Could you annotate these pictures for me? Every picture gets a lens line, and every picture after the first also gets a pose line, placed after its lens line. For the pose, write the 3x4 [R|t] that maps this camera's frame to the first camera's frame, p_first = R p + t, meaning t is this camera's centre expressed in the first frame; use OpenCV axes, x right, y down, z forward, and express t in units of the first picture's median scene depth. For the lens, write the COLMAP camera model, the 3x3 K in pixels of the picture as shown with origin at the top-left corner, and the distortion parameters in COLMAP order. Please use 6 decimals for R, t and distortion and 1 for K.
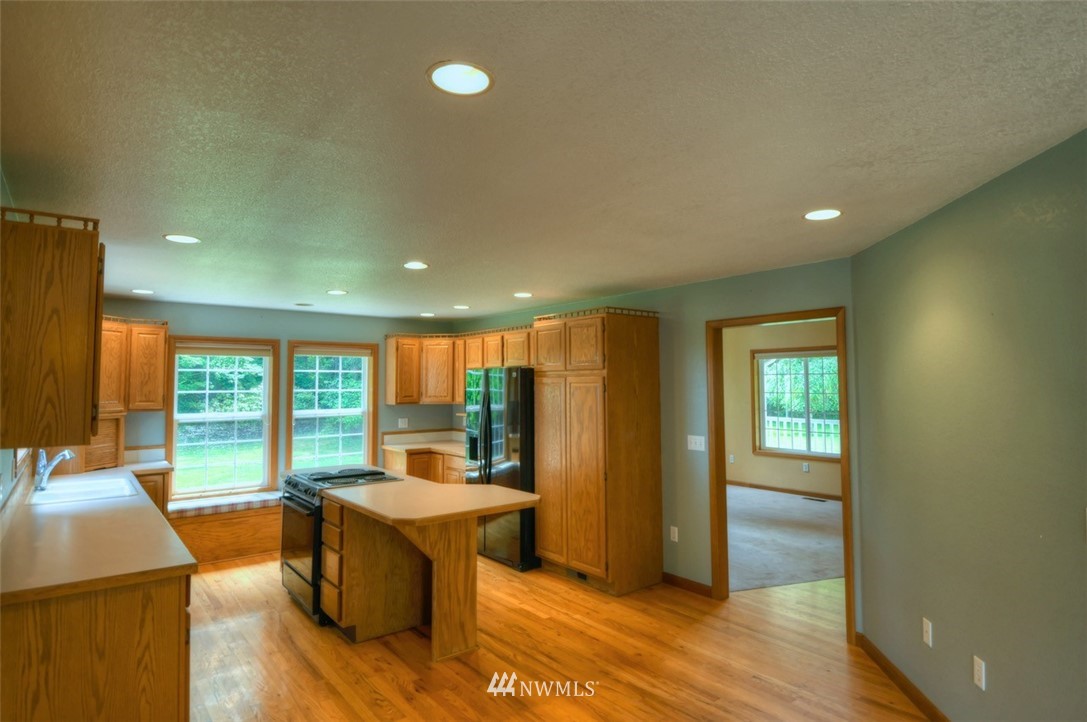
lens RADIAL K [[598.4, 0, 545.7], [0, 598.4, 349.7], [0, 0, 1]] dist [0.005699, -0.000223]
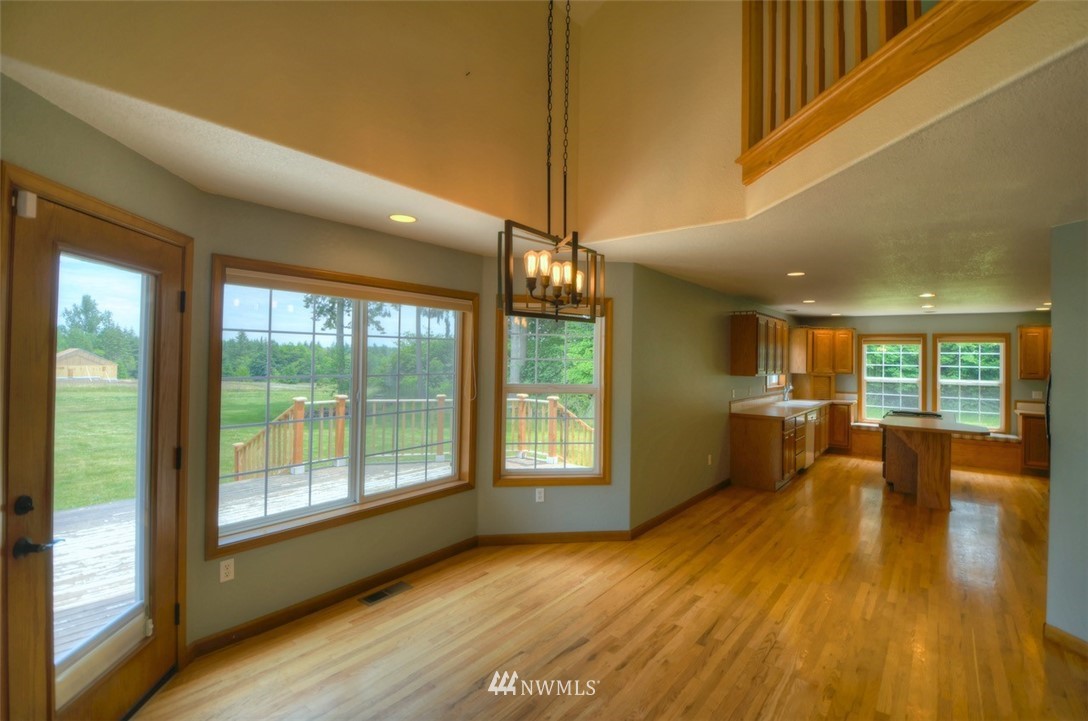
lens RADIAL K [[492.0, 0, 548.2], [0, 492.0, 349.0], [0, 0, 1]] dist [-0.034046, -0.001713]
pose [[0.219095, -0.008984, -0.975662, 0.616039], [0.032489, 0.999470, -0.001907, -0.006736], [0.975162, -0.031280, 0.219271, -0.269756]]
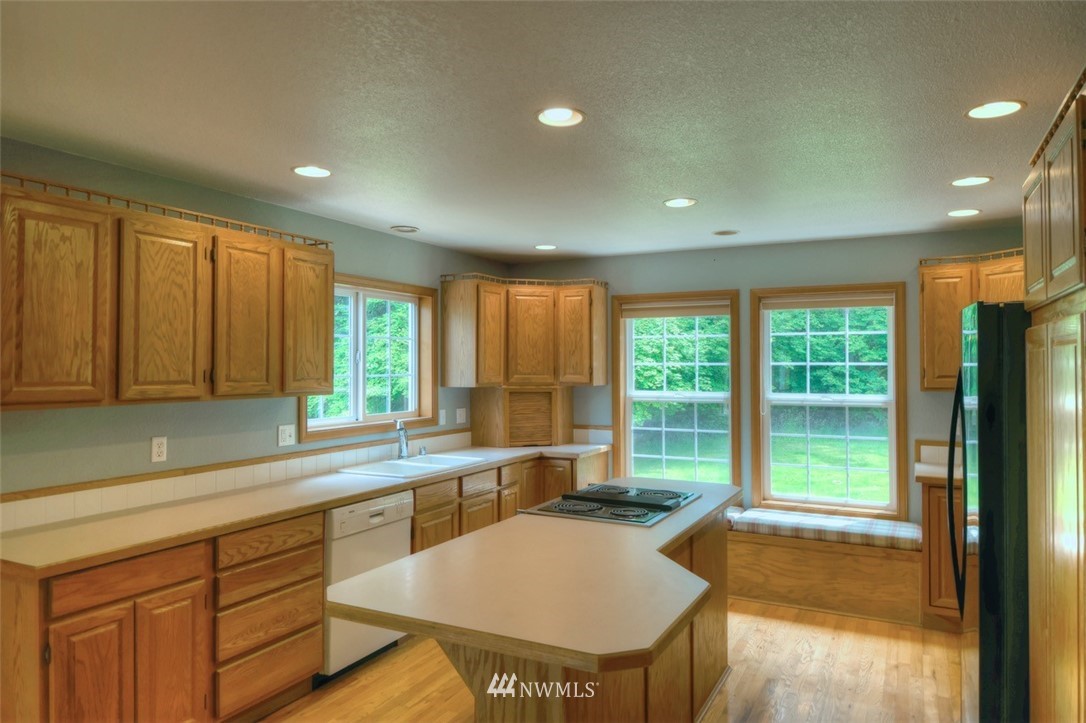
lens RADIAL K [[701.7, 0, 541.2], [0, 701.7, 360.3], [0, 0, 1]] dist [-0.003984, -0.000369]
pose [[0.400206, -0.001327, -0.916424, 0.219917], [0.050367, 0.998519, 0.020549, 0.038645], [0.915040, -0.054382, 0.399680, 0.495977]]
